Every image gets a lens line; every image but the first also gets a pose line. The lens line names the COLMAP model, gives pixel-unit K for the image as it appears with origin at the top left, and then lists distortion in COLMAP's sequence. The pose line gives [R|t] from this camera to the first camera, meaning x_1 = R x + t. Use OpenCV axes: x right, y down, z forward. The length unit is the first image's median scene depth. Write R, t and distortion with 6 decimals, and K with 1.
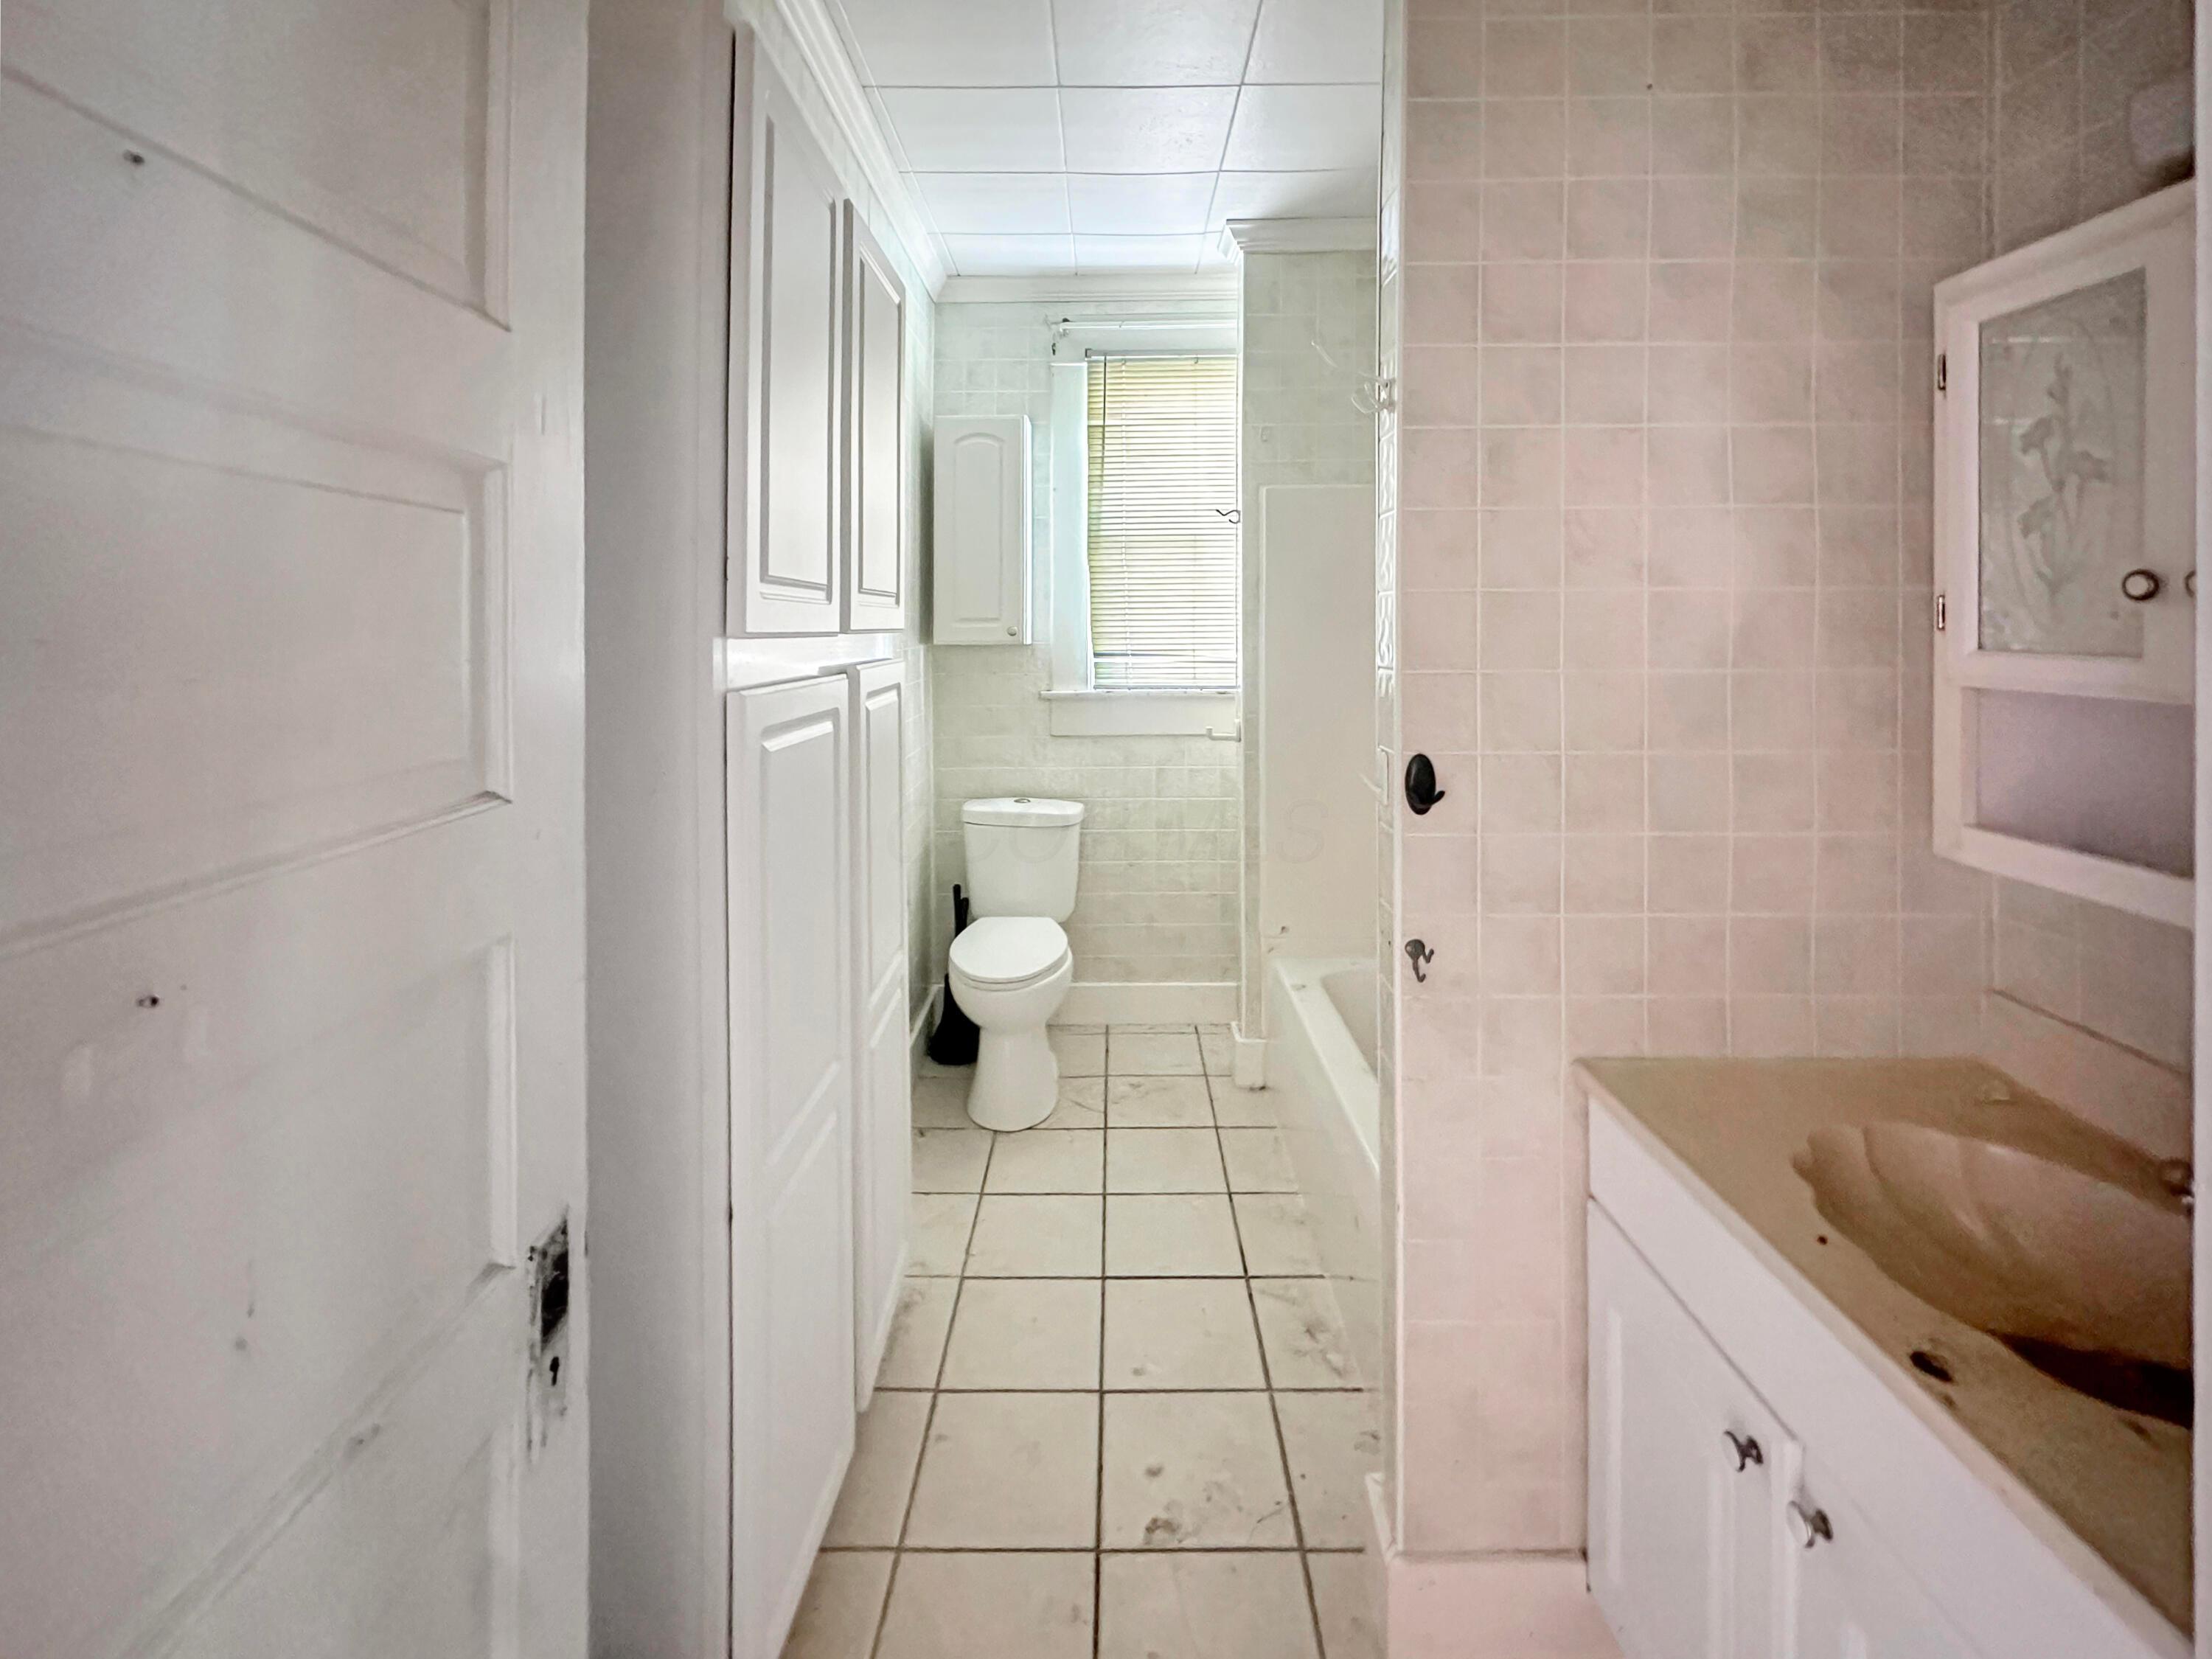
lens RADIAL K [[897.2, 0, 1095.7], [0, 897.2, 862.8], [0, 0, 1]] dist [-0.002053, -0.000236]
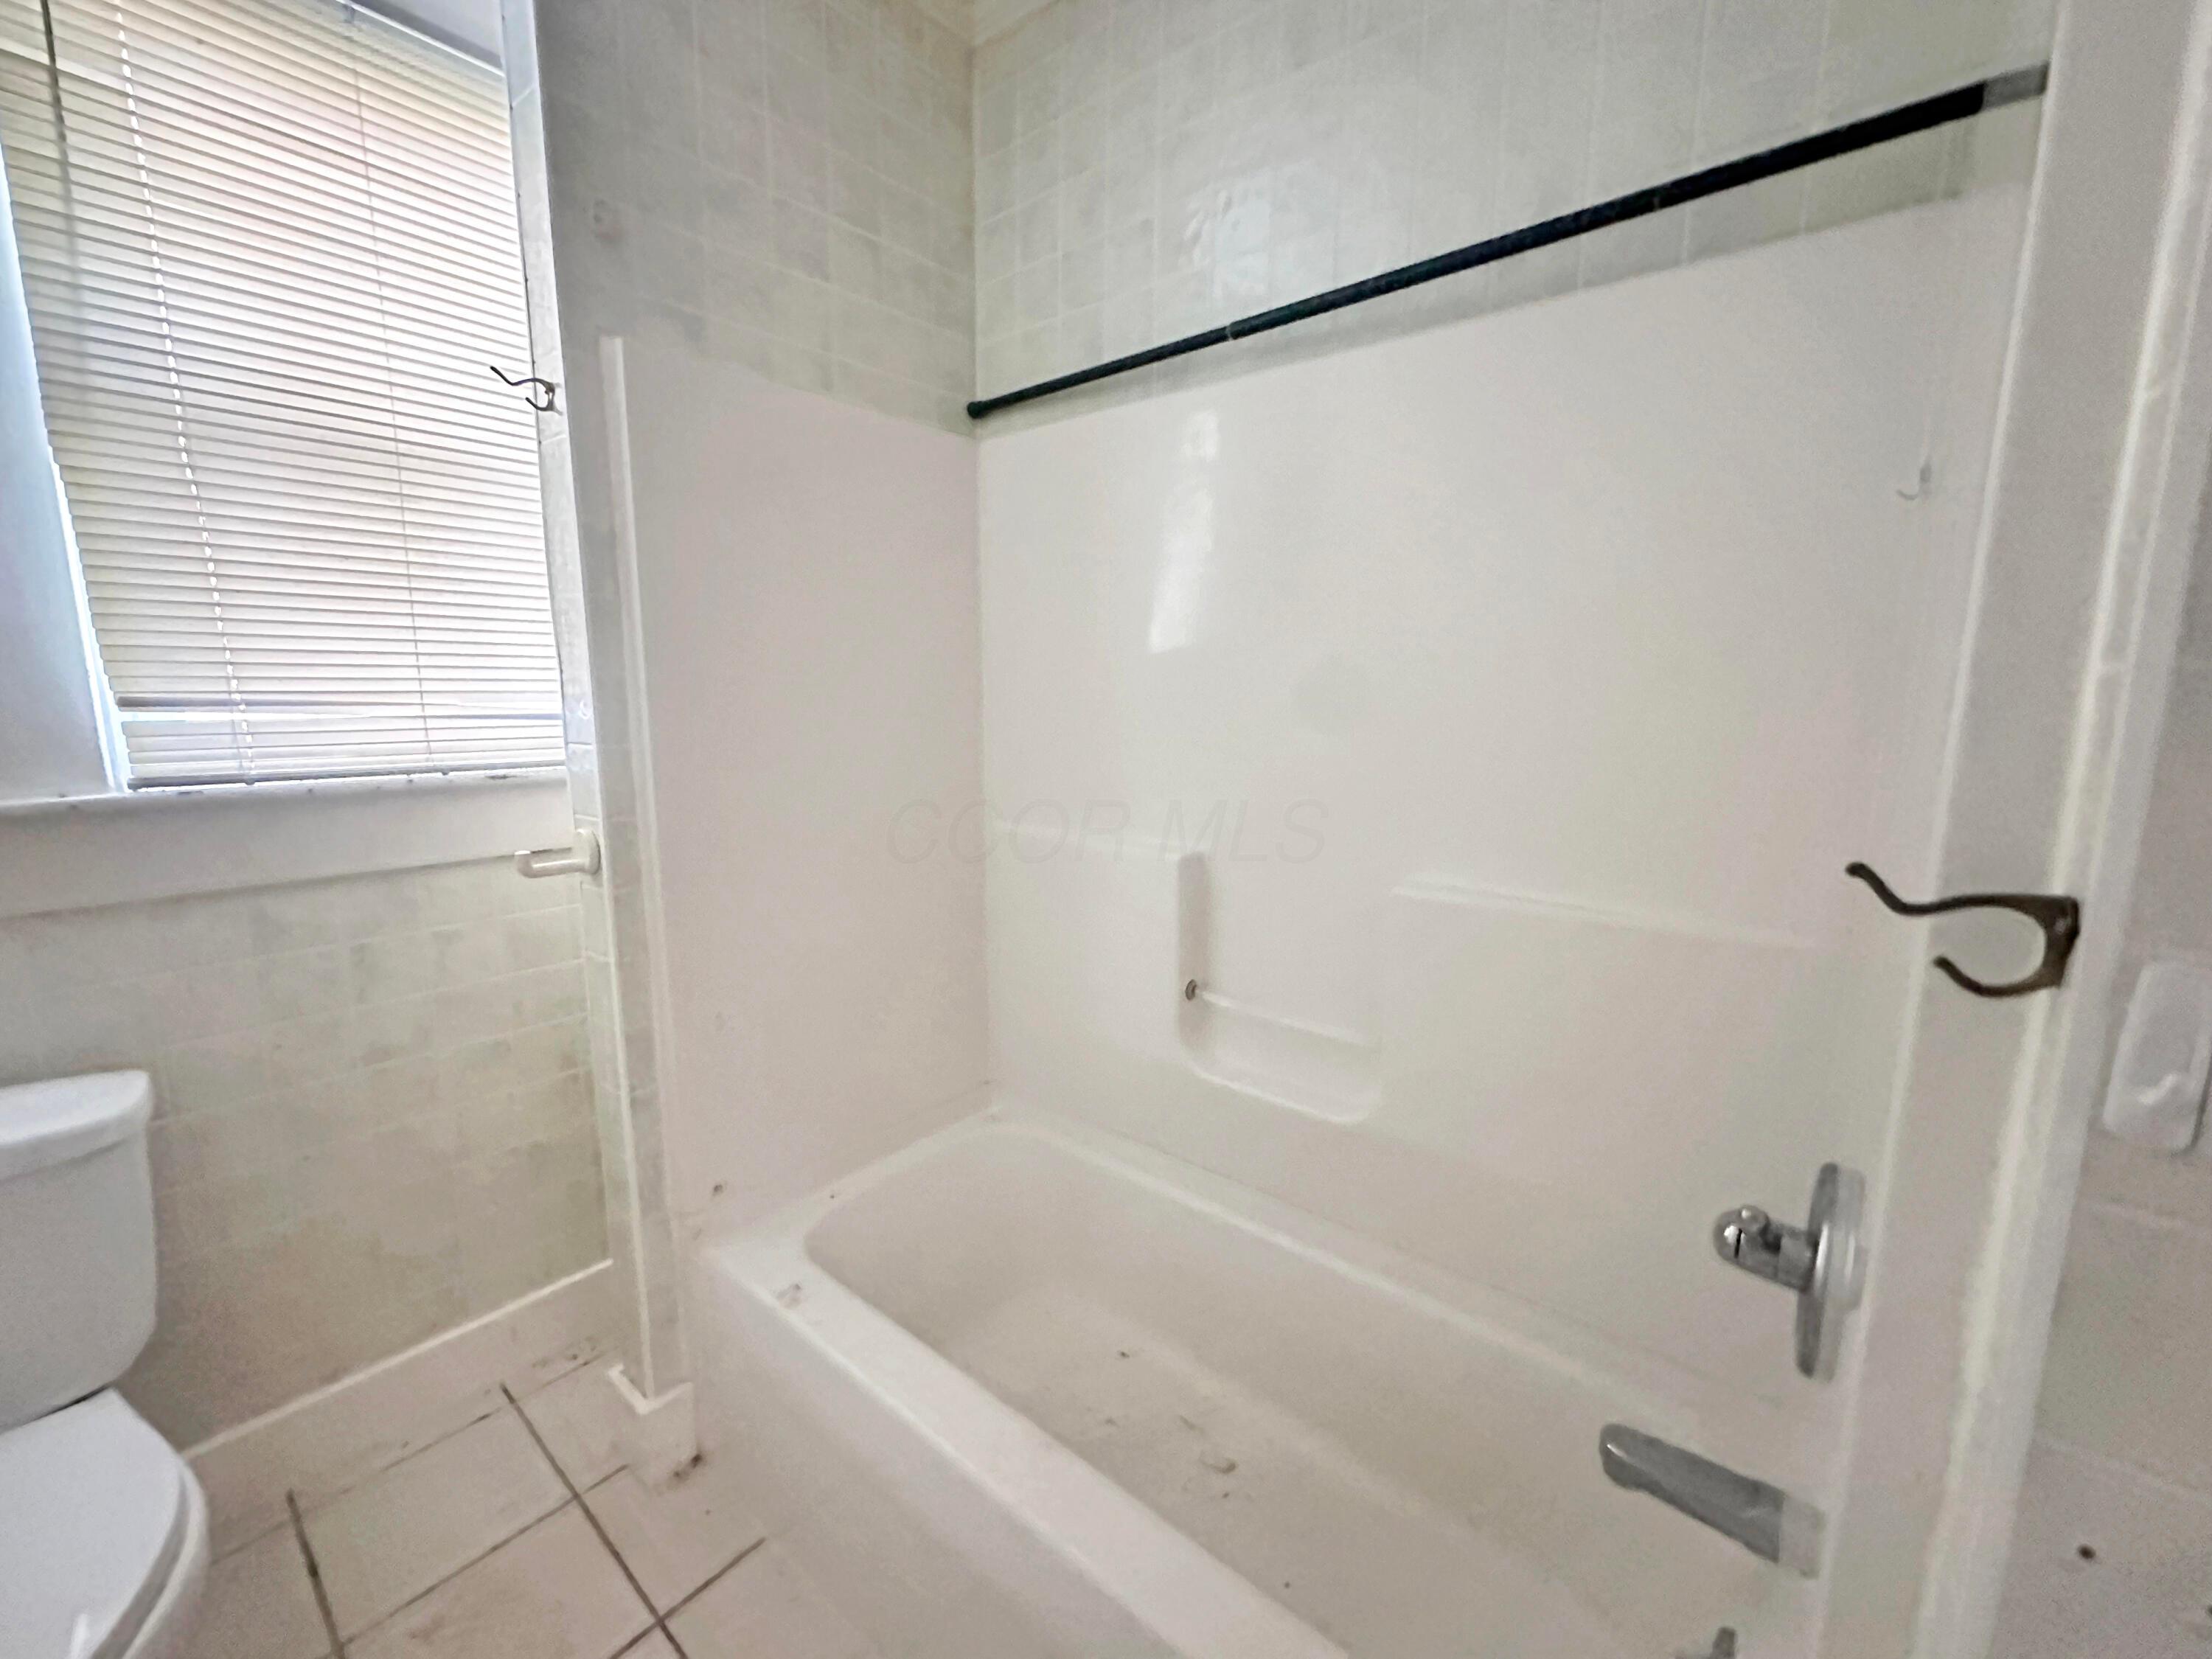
lens RADIAL K [[897.2, 0, 1095.7], [0, 897.2, 862.8], [0, 0, 1]] dist [-0.002053, -0.000236]
pose [[0.645059, -0.133609, 0.752361, -0.029060], [0.192500, 0.981254, 0.009212, -0.083842], [-0.739488, 0.138887, 0.658686, 0.428351]]
